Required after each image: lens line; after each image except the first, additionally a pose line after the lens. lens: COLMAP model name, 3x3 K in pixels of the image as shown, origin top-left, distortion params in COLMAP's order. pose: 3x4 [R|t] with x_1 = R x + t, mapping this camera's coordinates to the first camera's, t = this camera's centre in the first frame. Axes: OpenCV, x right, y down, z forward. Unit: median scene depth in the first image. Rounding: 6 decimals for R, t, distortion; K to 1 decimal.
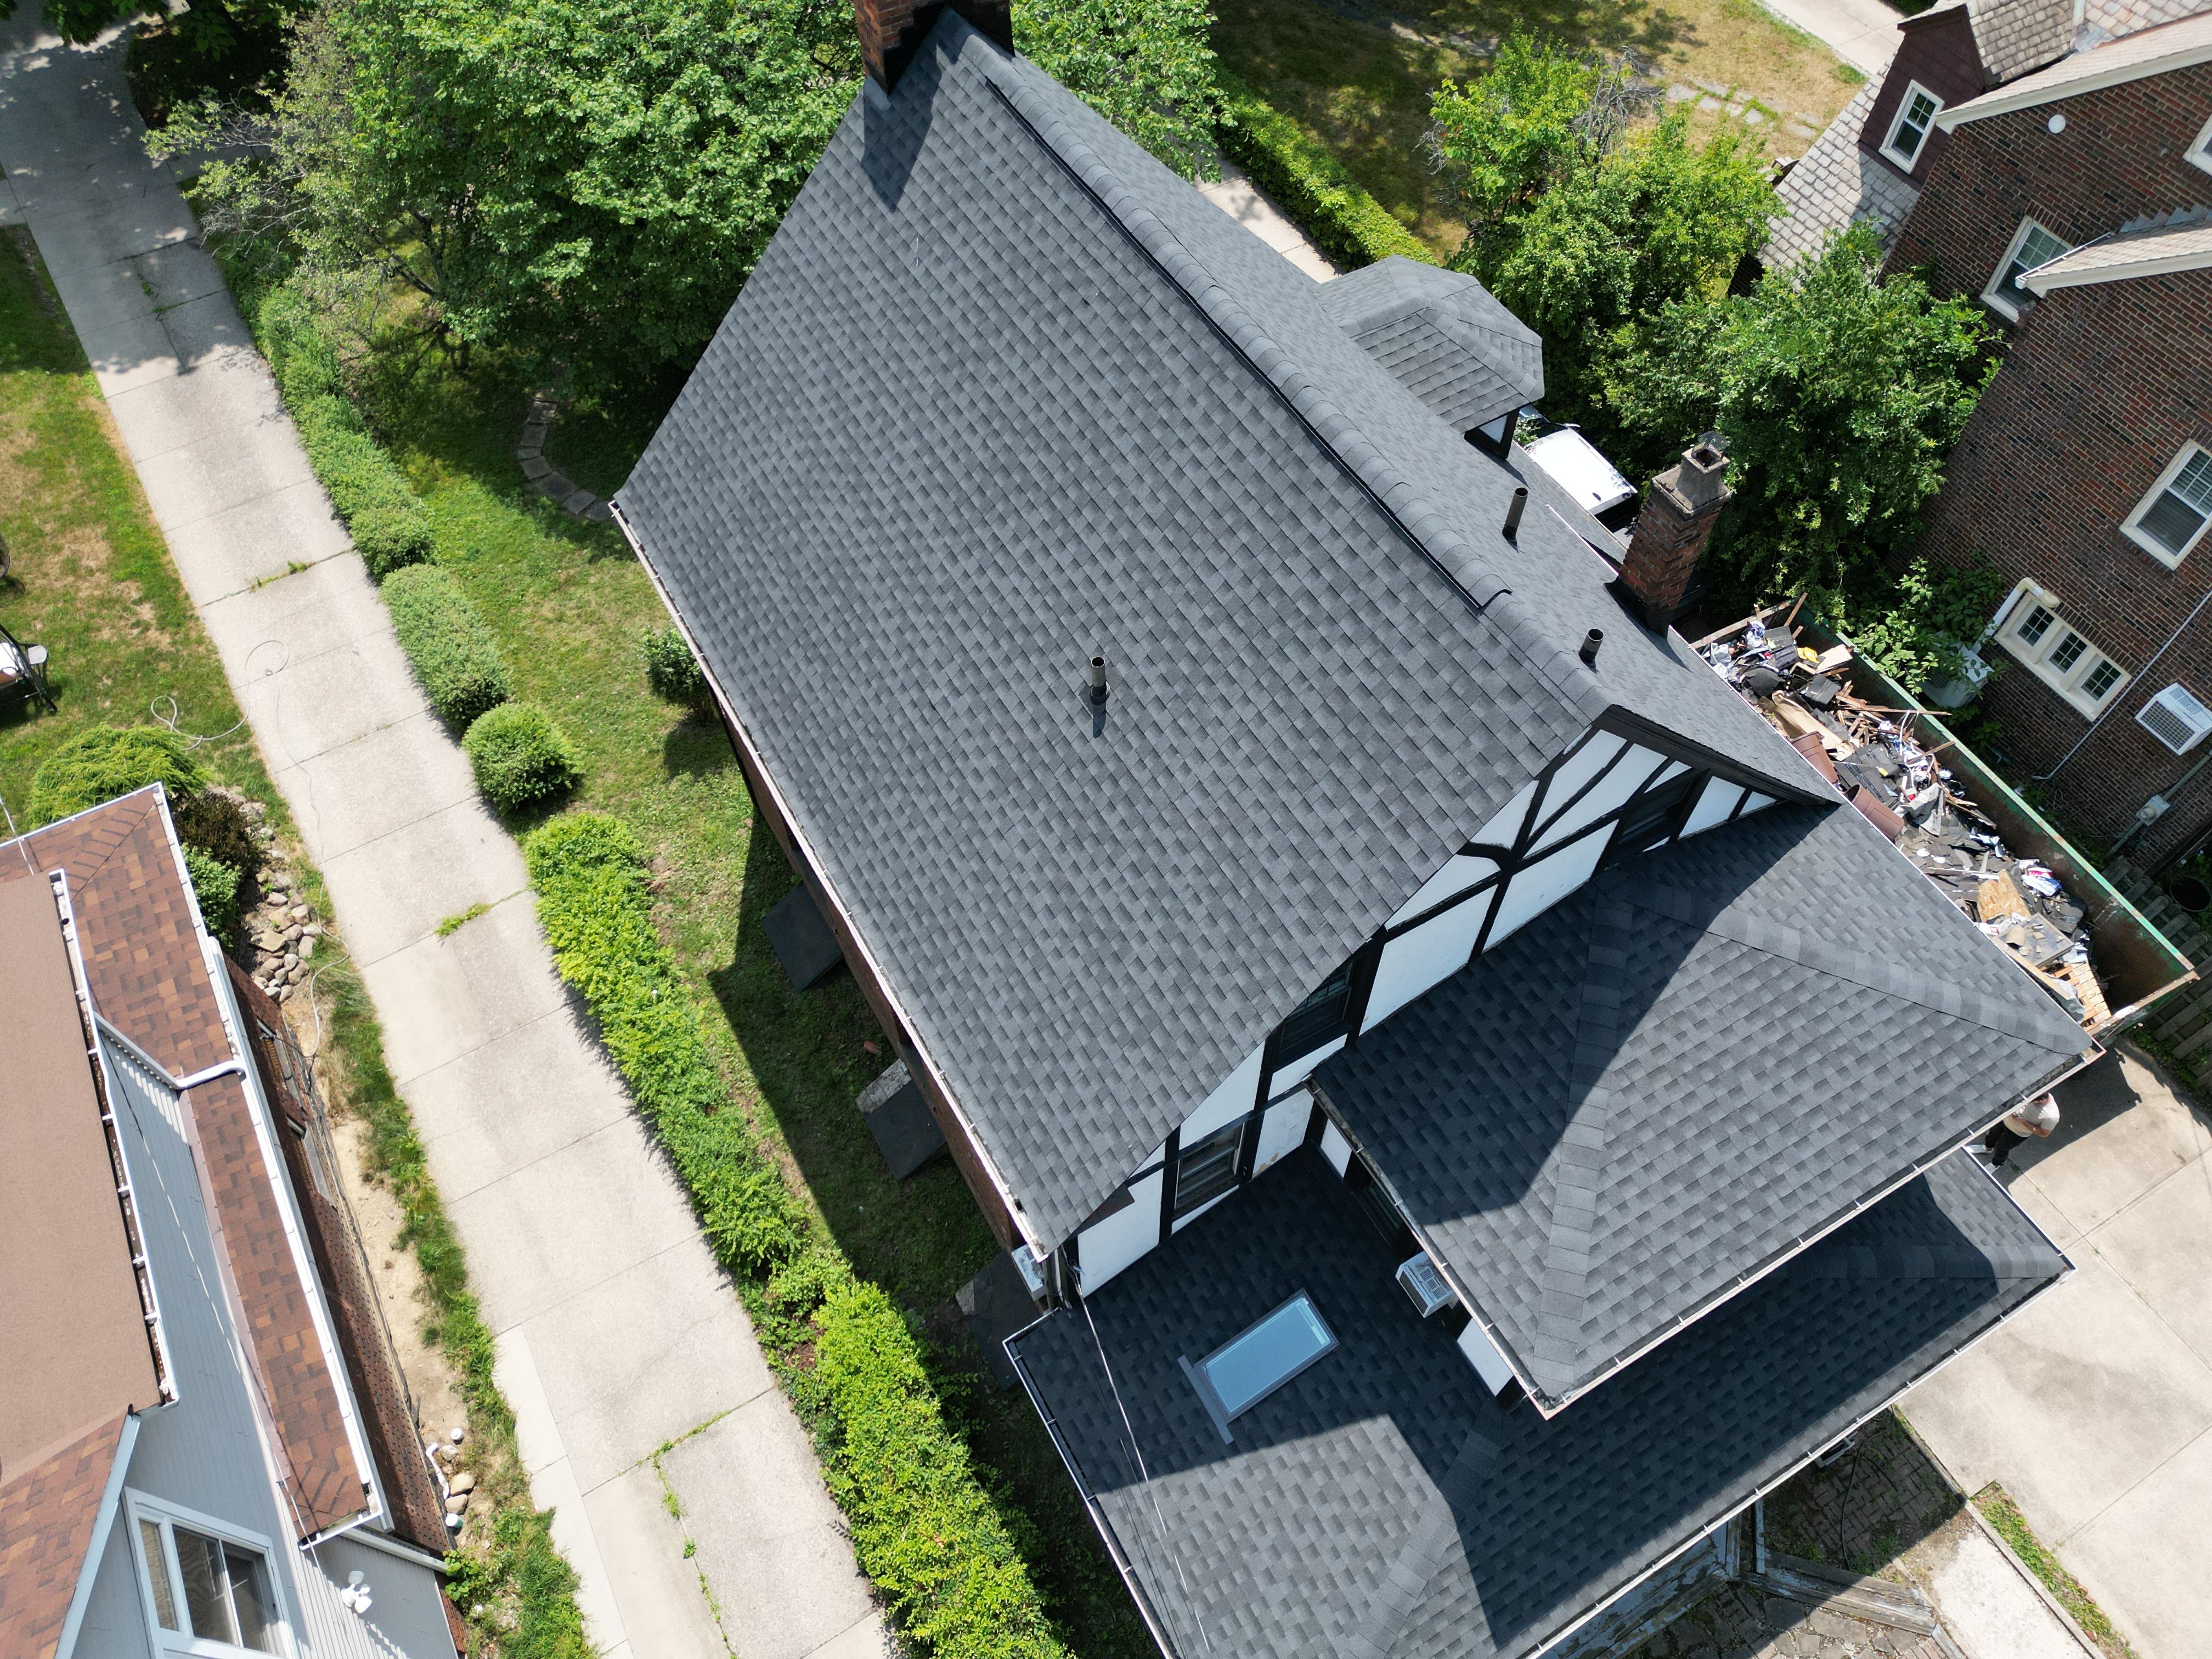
lens RADIAL K [[1541.7, 0, 1112.2], [0, 1541.7, 829.9], [0, 0, 1]] dist [0.077429, -0.076786]
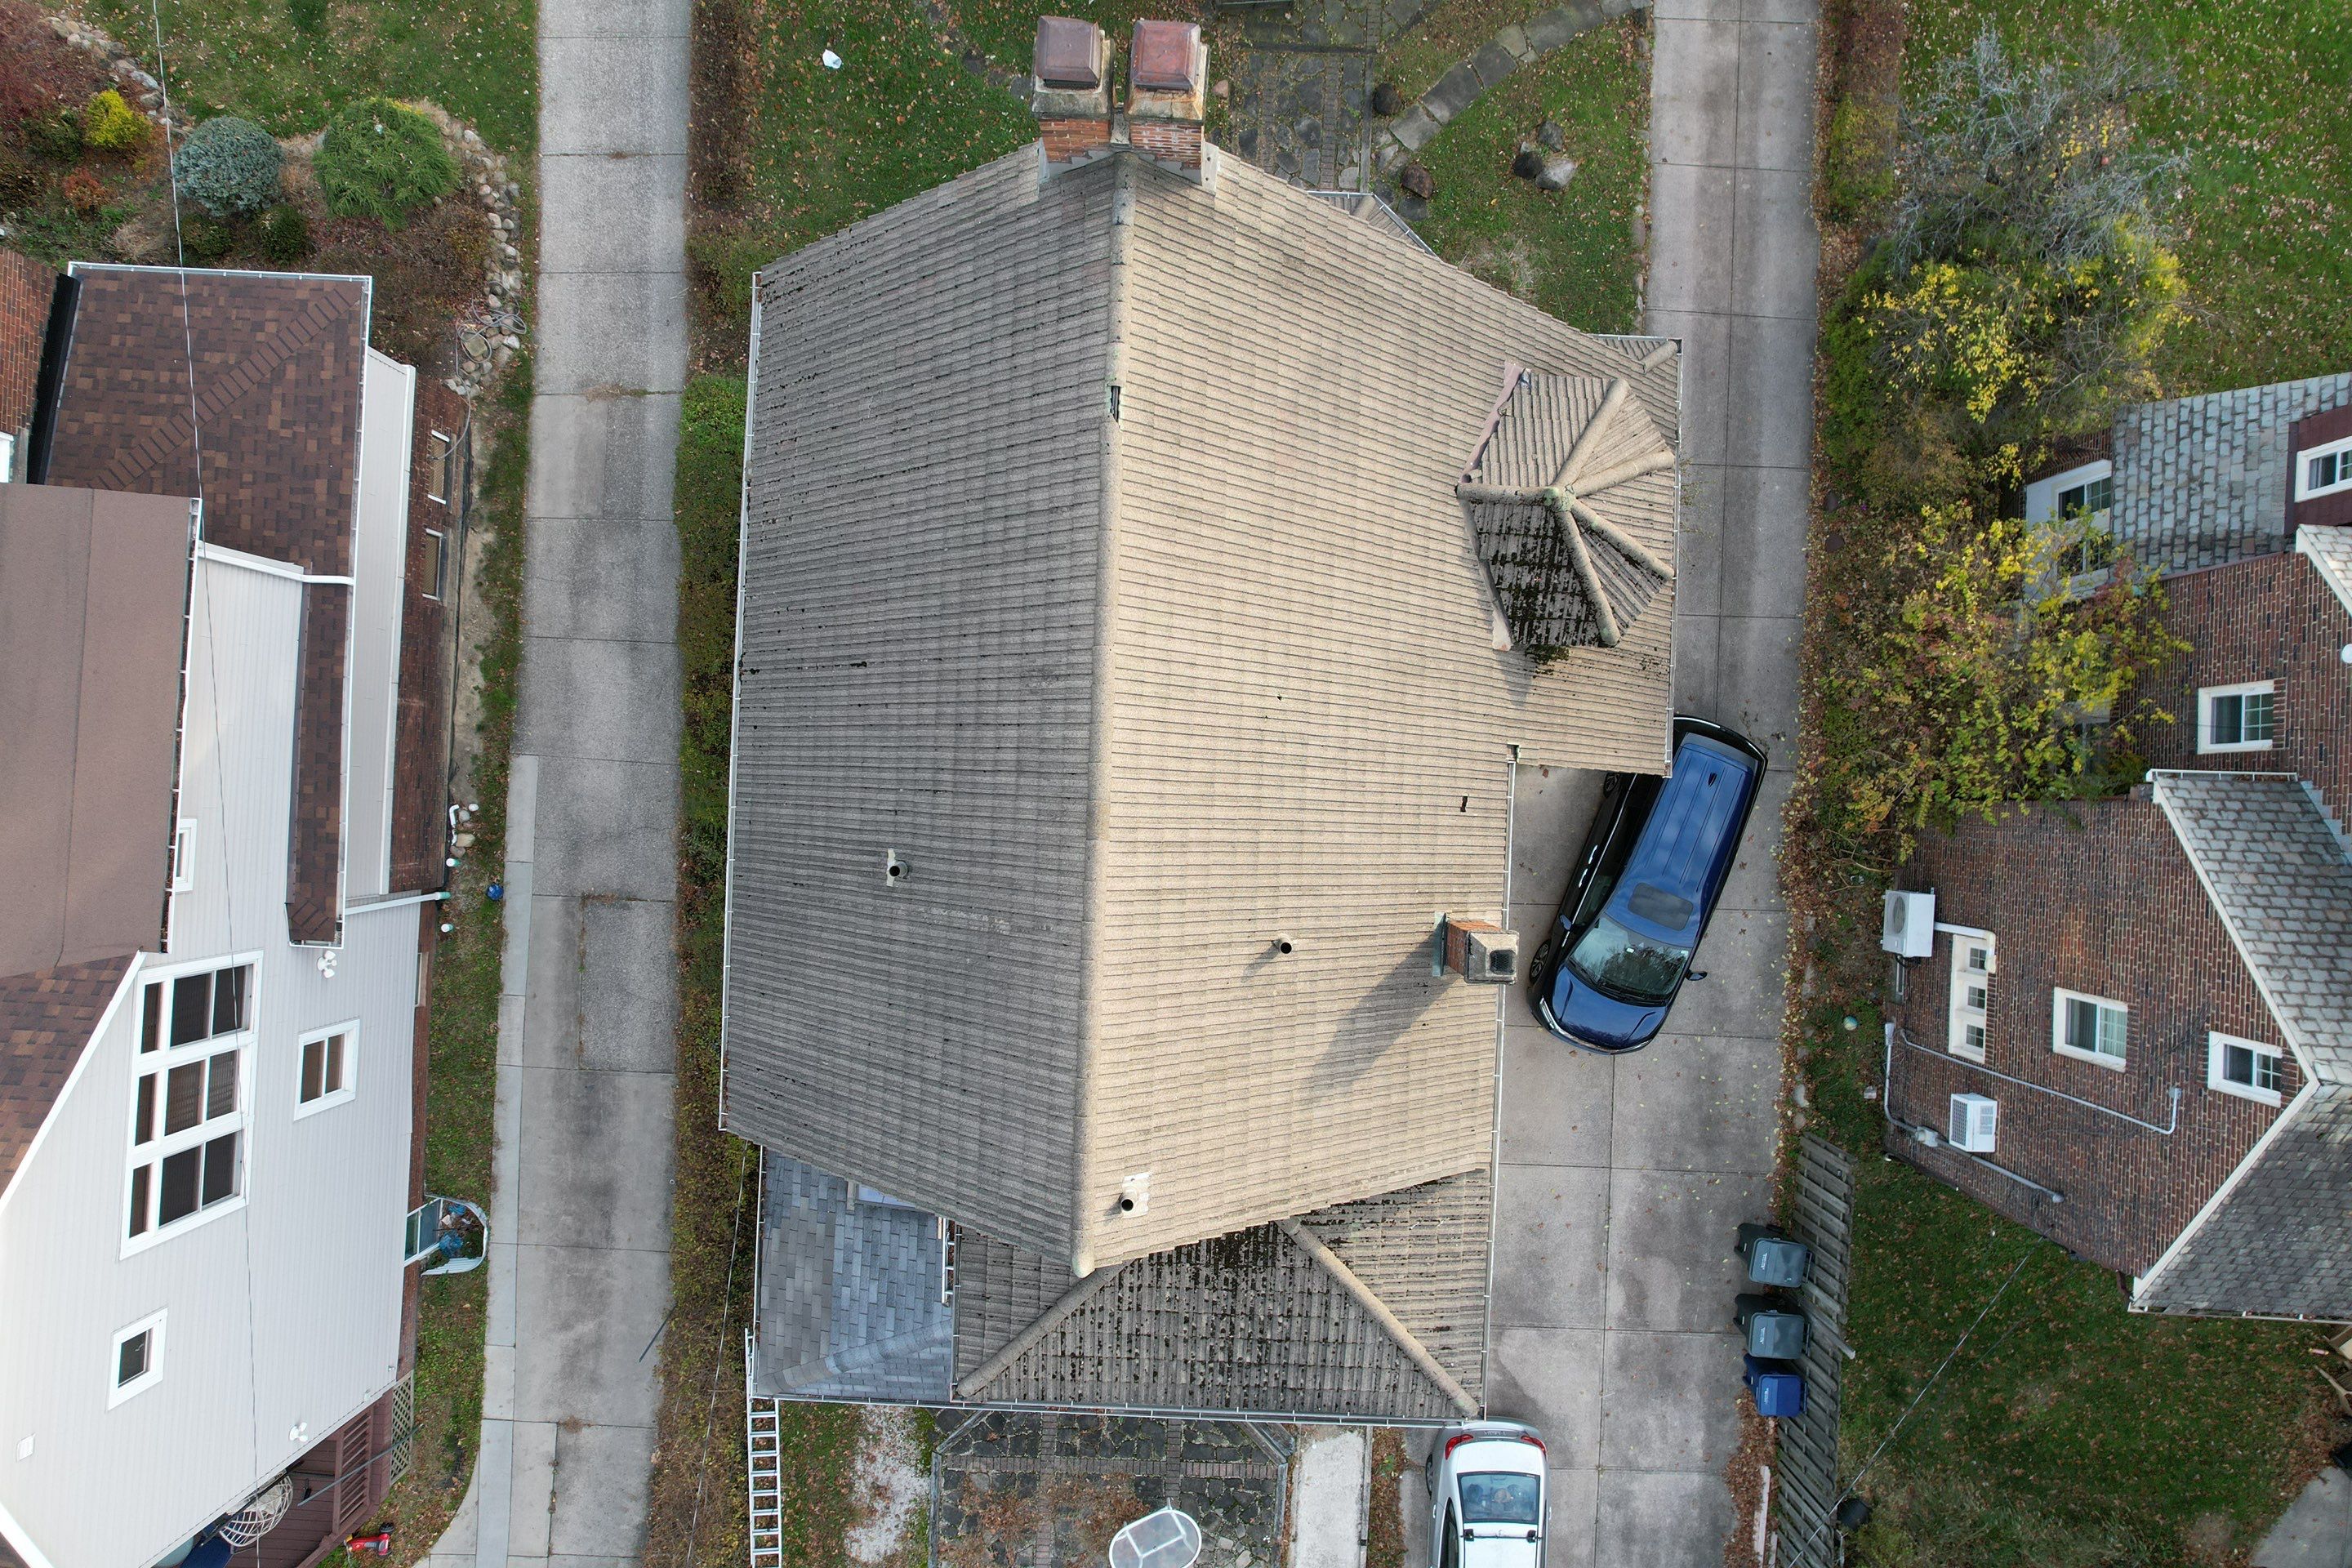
lens RADIAL K [[1508.8, 0, 1175.2], [0, 1508.8, 786.0], [0, 0, 1]] dist [-0.078570, 0.072190]
pose [[0.843378, 0.537296, -0.005188, 0.086289], [-0.449614, 0.710968, 0.540714, -0.526860], [0.294212, -0.453694, 0.841190, 0.073690]]
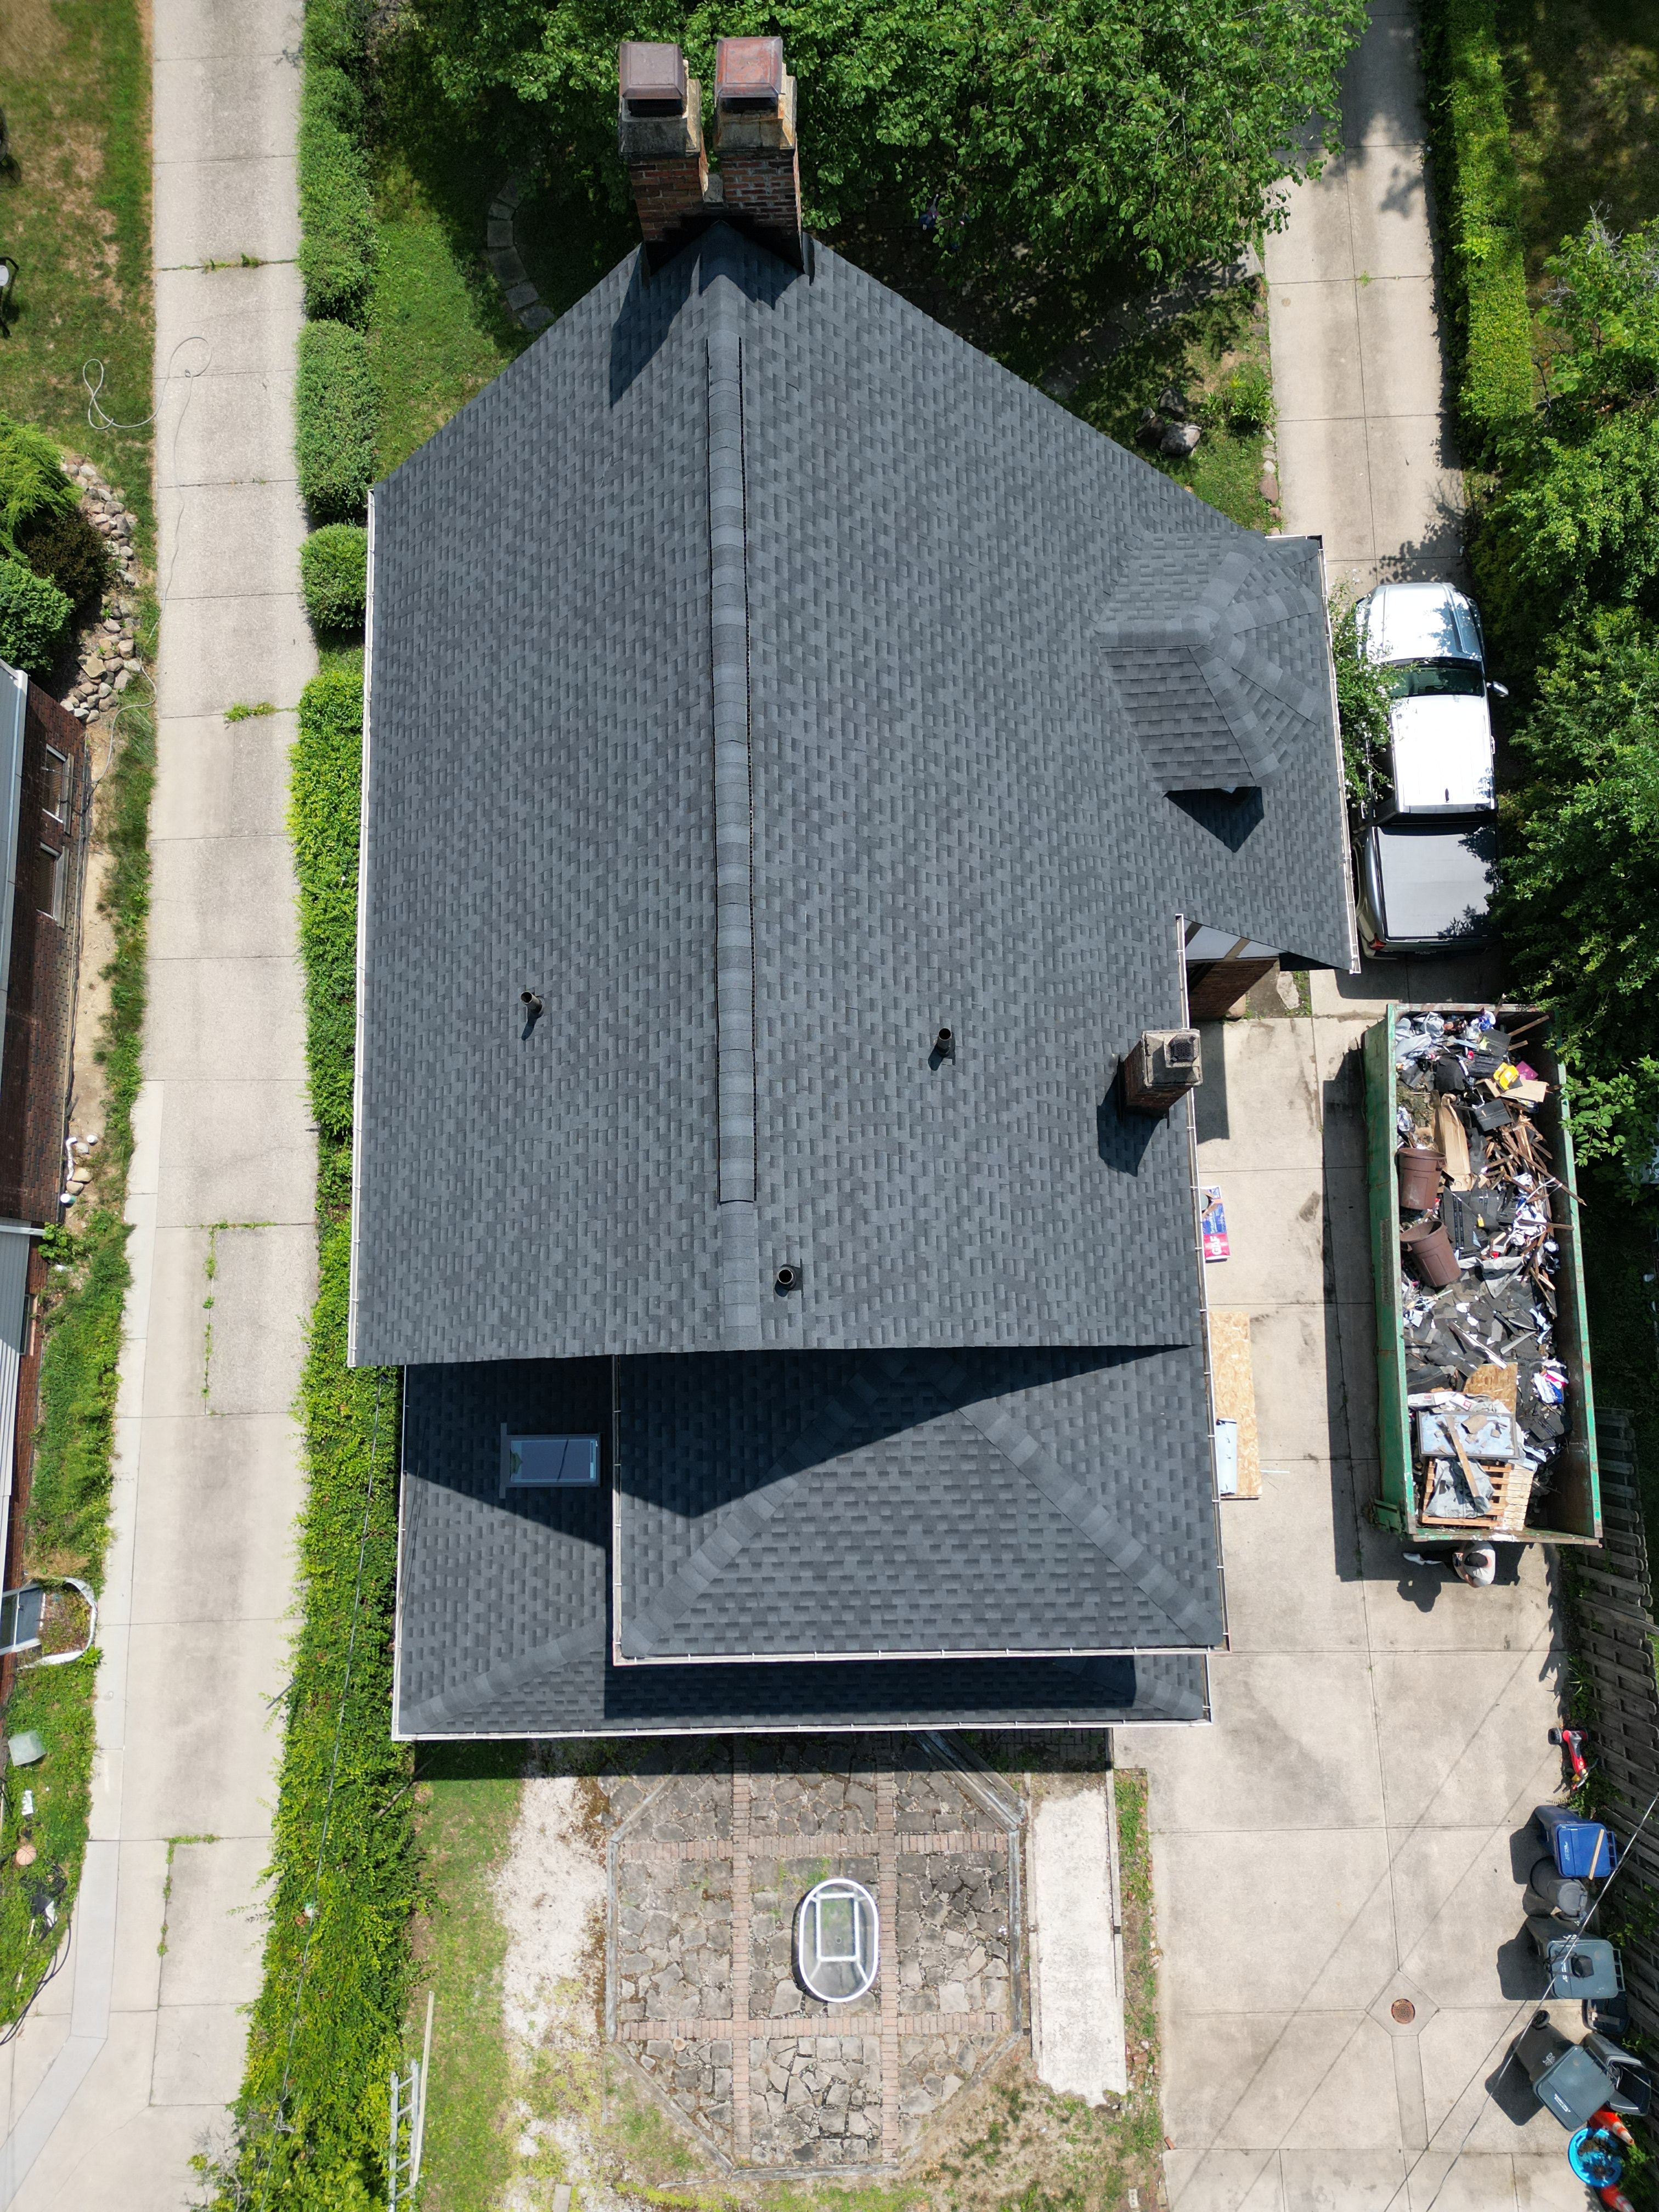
lens RADIAL K [[1541.7, 0, 829.8], [0, 1541.7, 1099.4], [0, 0, 1]] dist [0.077429, -0.076786]
pose [[0.875871, 0.471382, -0.103196, 0.200500], [-0.389069, 0.816365, 0.426818, -0.367859], [0.285440, -0.333687, 0.898430, 0.021108]]
